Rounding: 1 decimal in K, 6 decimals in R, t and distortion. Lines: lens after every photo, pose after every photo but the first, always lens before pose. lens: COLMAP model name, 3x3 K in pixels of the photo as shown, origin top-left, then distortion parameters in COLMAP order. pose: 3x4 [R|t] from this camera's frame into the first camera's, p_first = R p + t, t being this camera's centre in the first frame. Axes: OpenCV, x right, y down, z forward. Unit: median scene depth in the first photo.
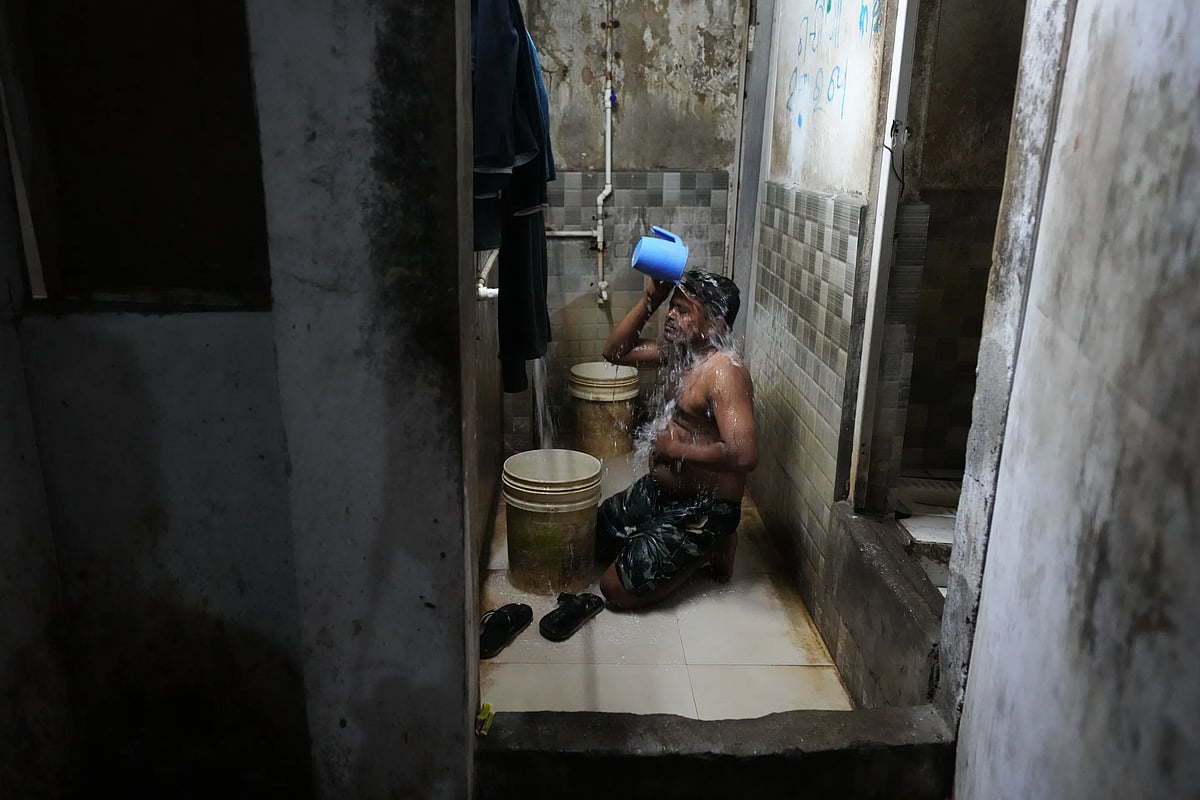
lens RADIAL K [[879.5, 0, 605.6], [0, 879.5, 398.5], [0, 0, 1]] dist [-0.001271, 0.002075]
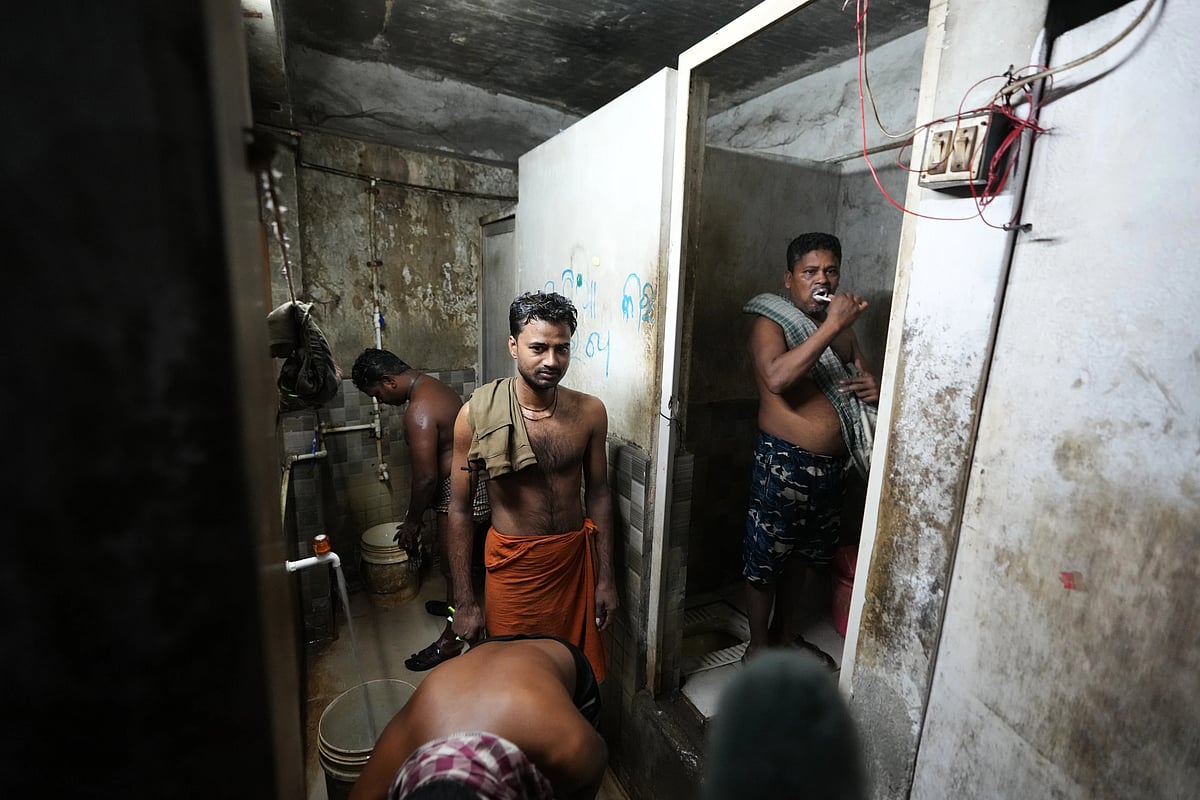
lens RADIAL K [[523.3, 0, 588.9], [0, 523.3, 401.2], [0, 0, 1]] dist [-0.011696, 0.003246]
pose [[0.907836, -0.075600, 0.412453, -0.038842], [0.107664, 0.992663, -0.055026, -0.156733], [-0.405267, 0.094361, 0.909315, 0.219272]]
